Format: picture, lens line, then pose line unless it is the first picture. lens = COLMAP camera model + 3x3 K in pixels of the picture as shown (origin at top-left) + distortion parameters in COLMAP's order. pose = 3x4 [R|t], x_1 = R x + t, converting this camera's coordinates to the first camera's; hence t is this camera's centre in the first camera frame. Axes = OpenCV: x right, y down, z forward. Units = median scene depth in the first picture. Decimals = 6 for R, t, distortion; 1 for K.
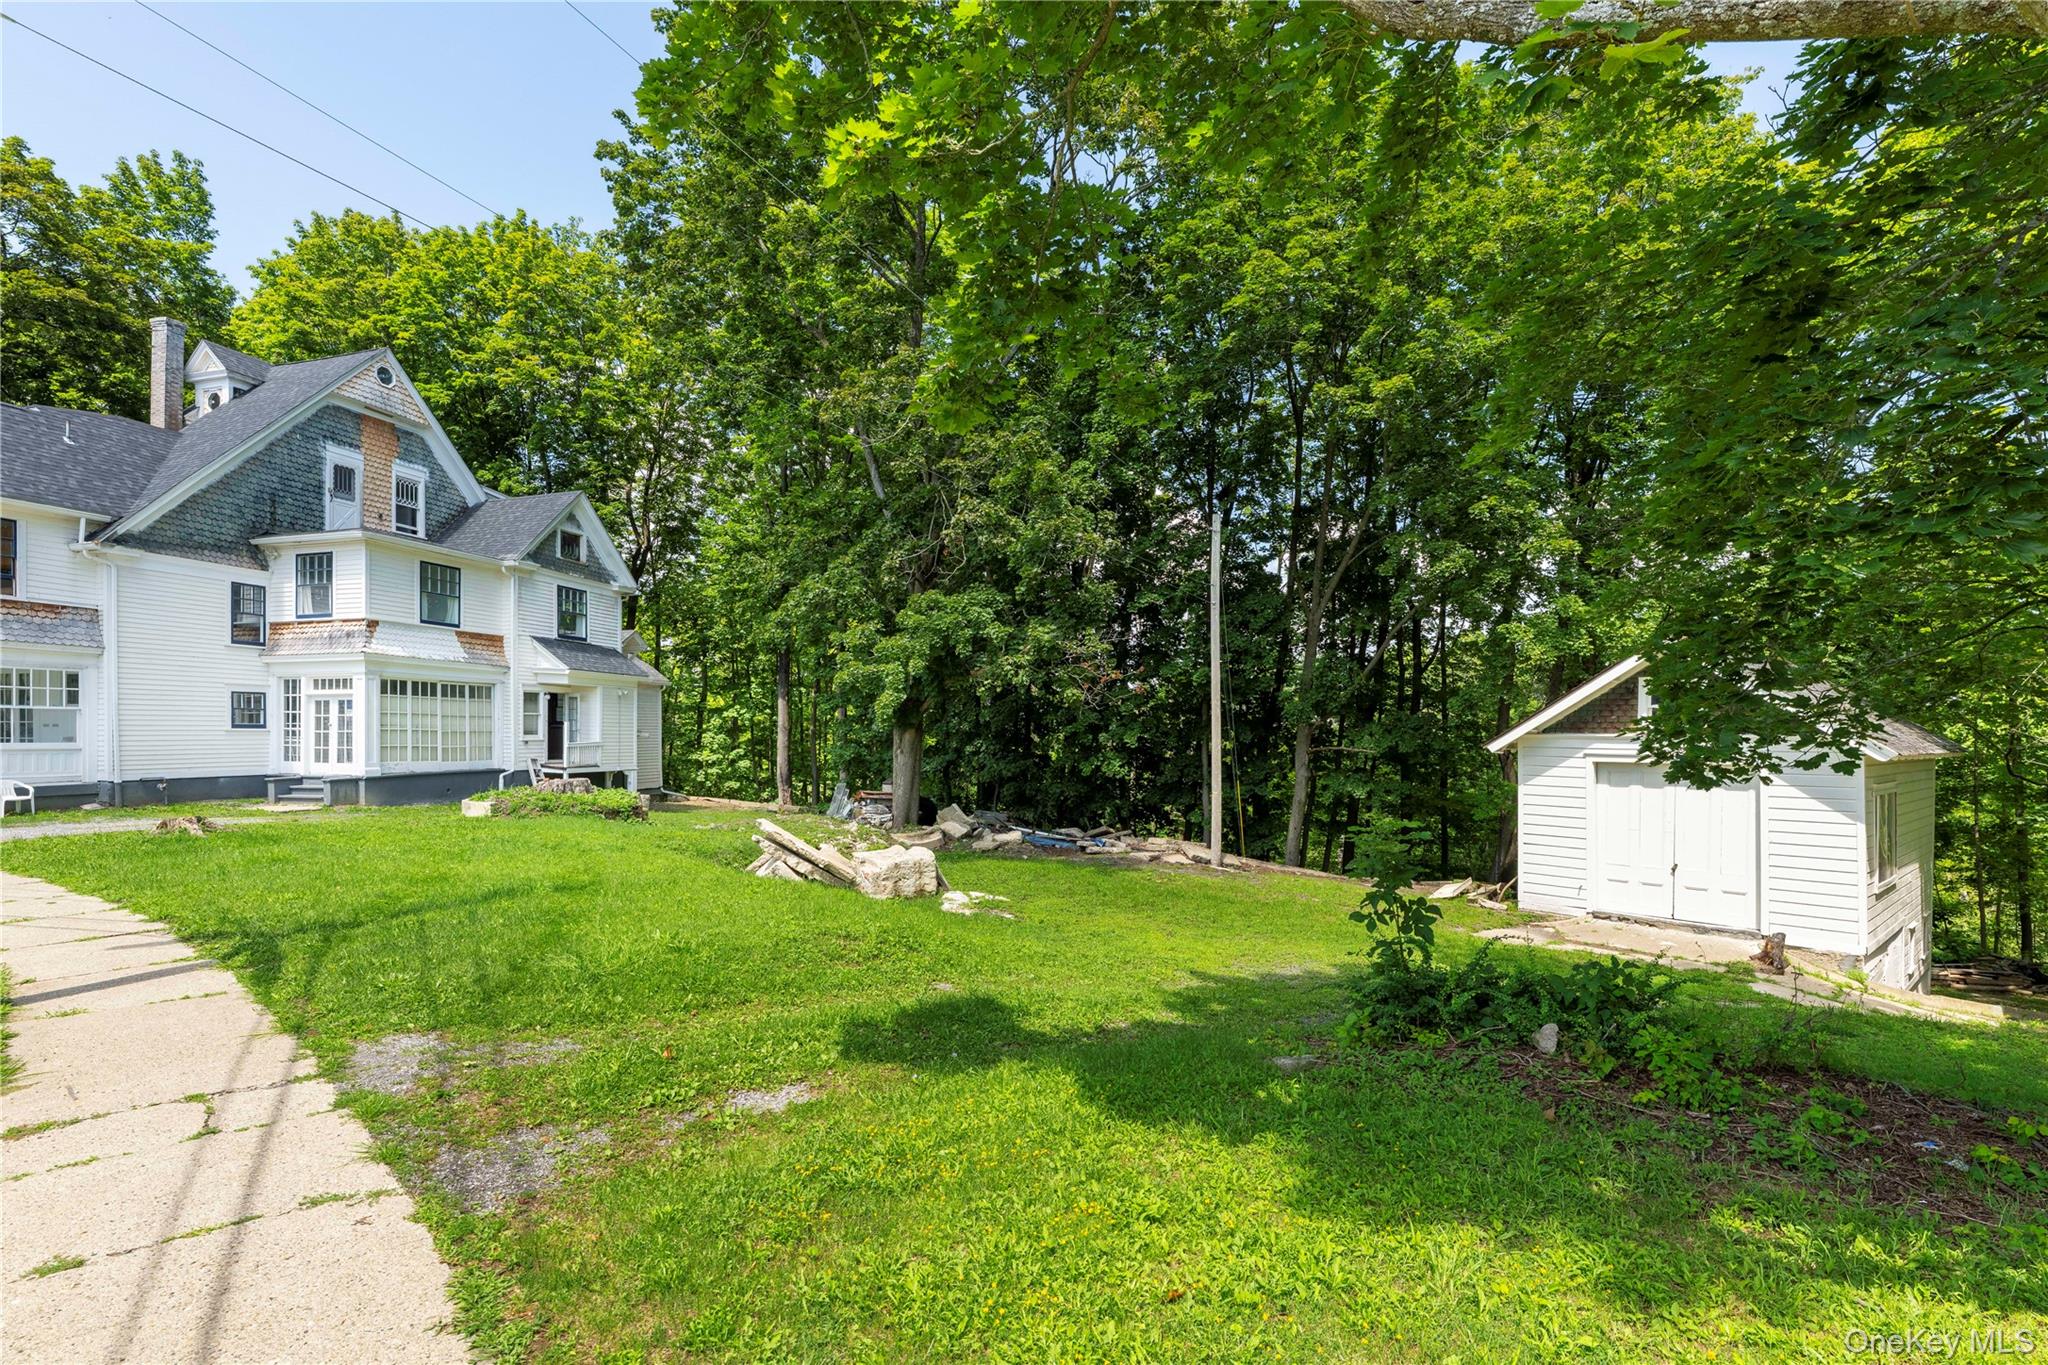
lens RADIAL K [[979.6, 0, 1022.0], [0, 979.6, 744.2], [0, 0, 1]] dist [0.001435, 0.001111]
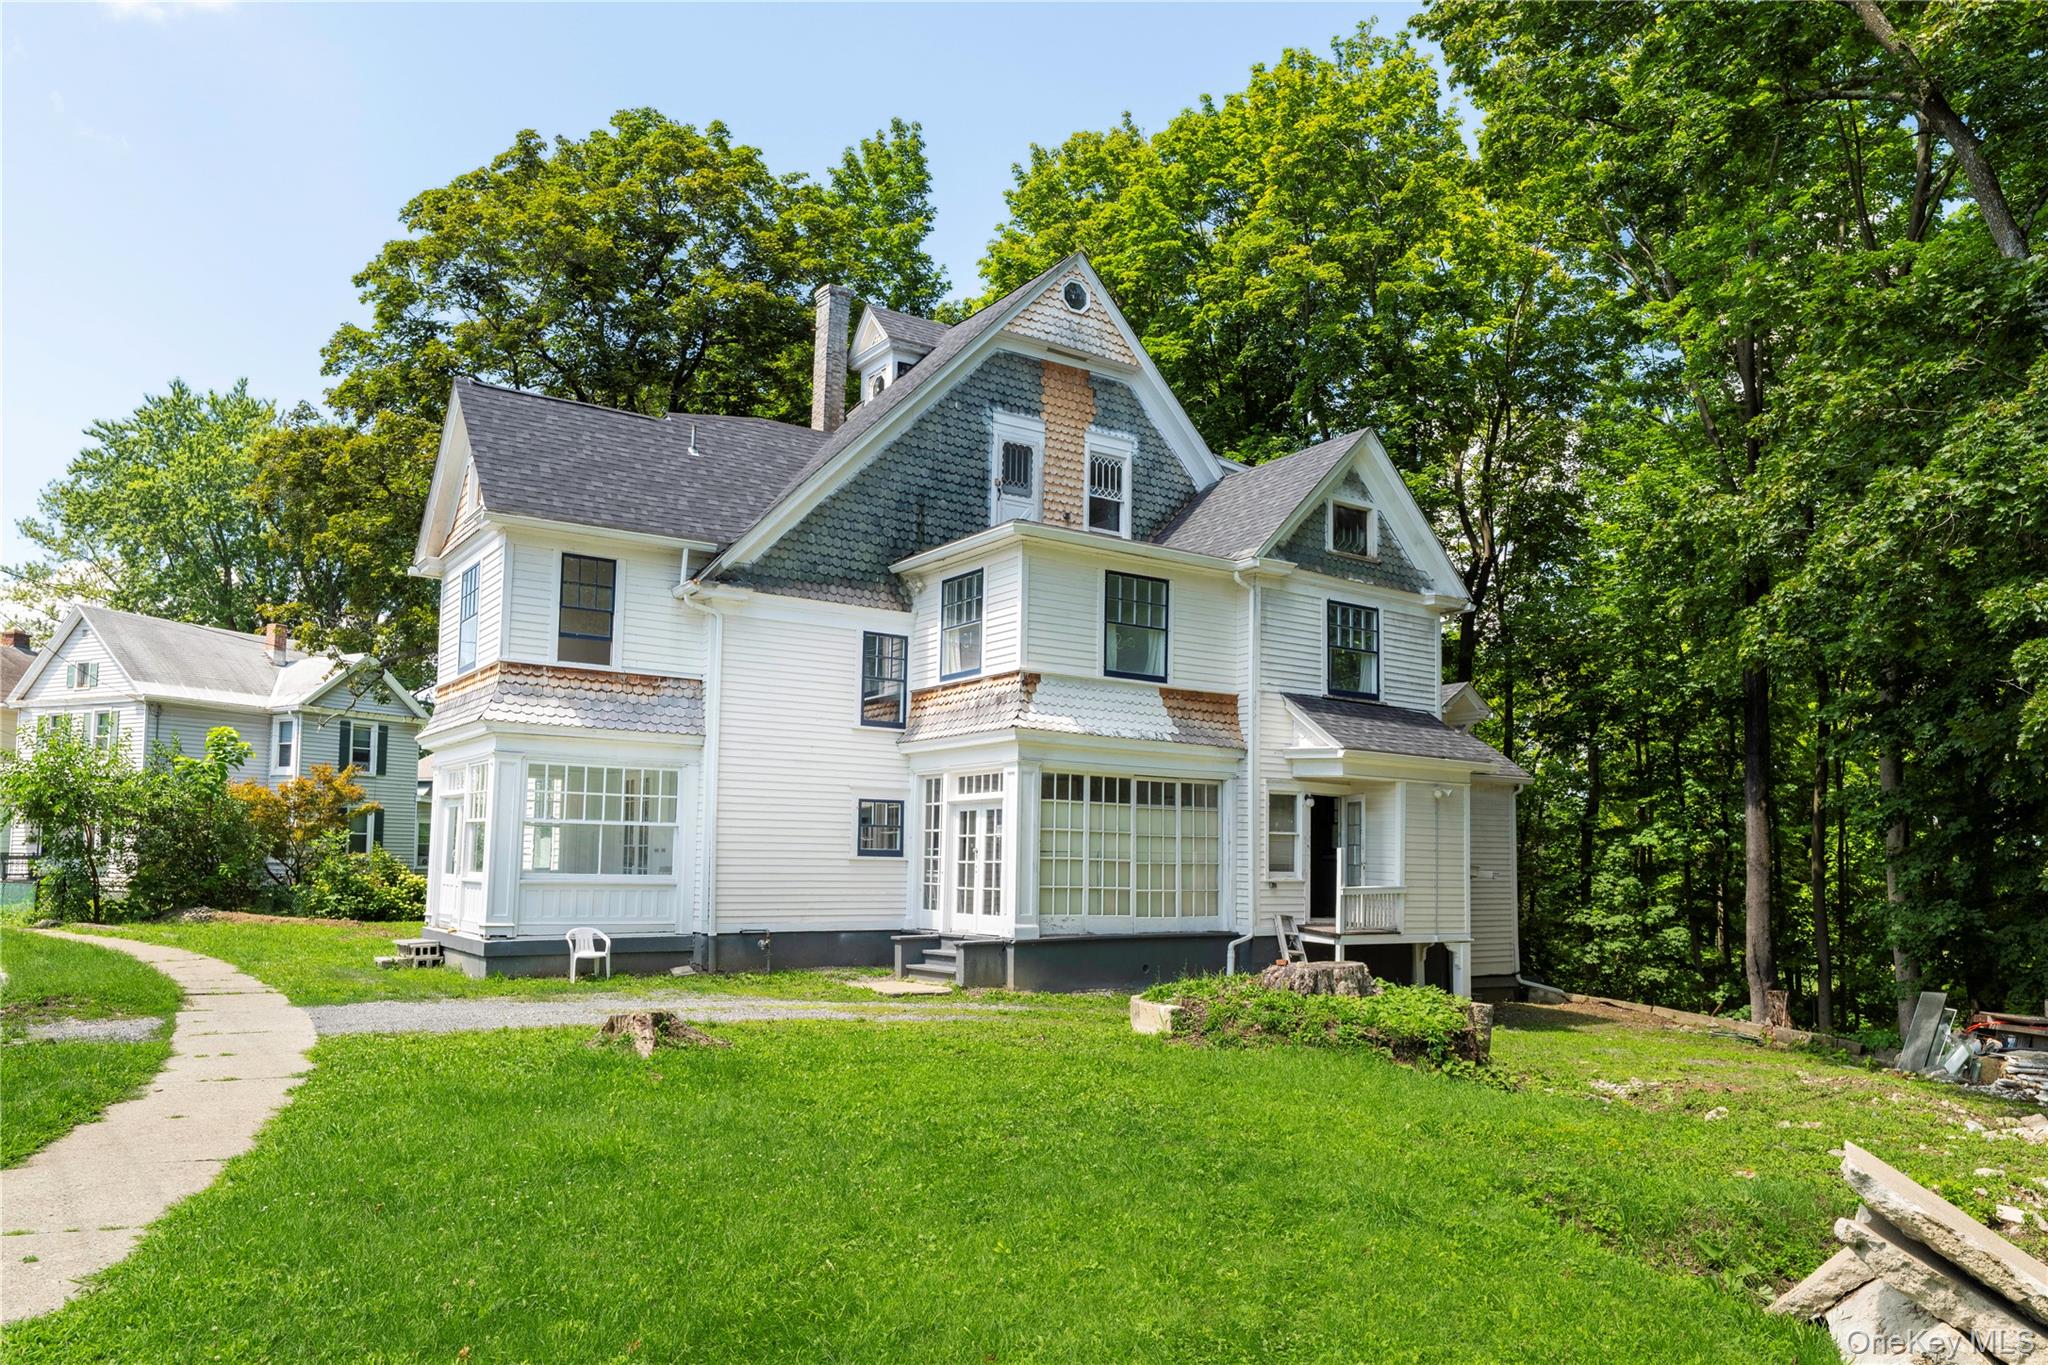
lens RADIAL K [[1442.8, 0, 1032.5], [0, 1442.8, 753.3], [0, 0, 1]] dist [0.000032, -0.000859]
pose [[0.780458, -0.041310, -0.623841, -0.105791], [-0.019114, 0.995772, -0.089851, -0.000311], [0.624915, 0.082049, 0.776369, 0.287329]]
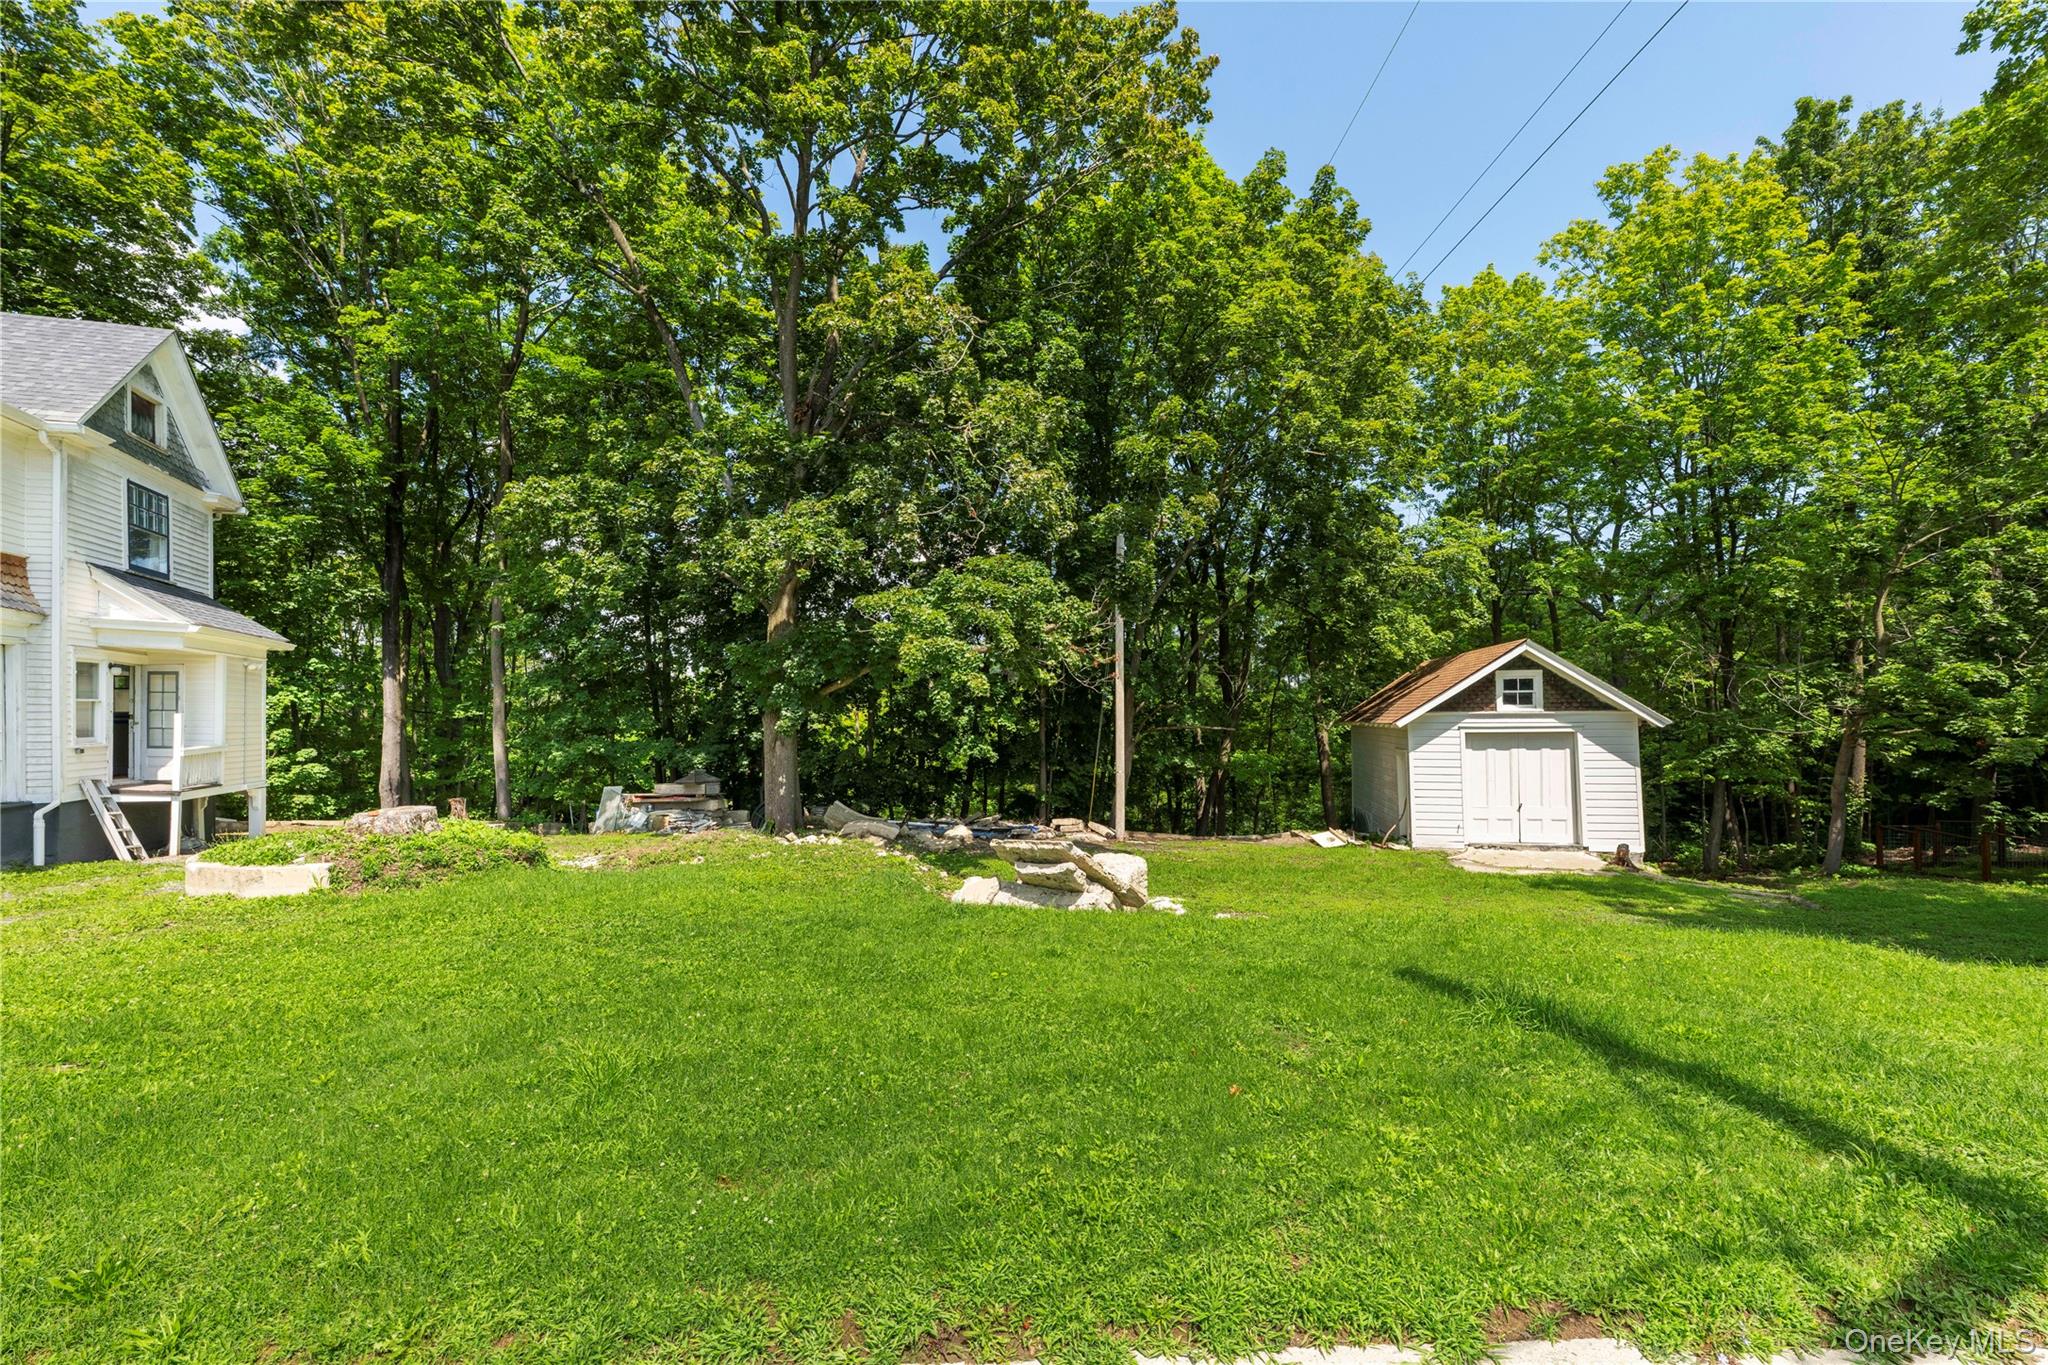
lens RADIAL K [[838.8, 0, 1031.2], [0, 838.8, 718.6], [0, 0, 1]] dist [0.001229, 0.000264]
pose [[0.787981, -0.016978, 0.615465, -0.380884], [0.021146, 0.999776, 0.000507, -0.009508], [-0.615336, 0.012615, 0.788164, 0.291988]]
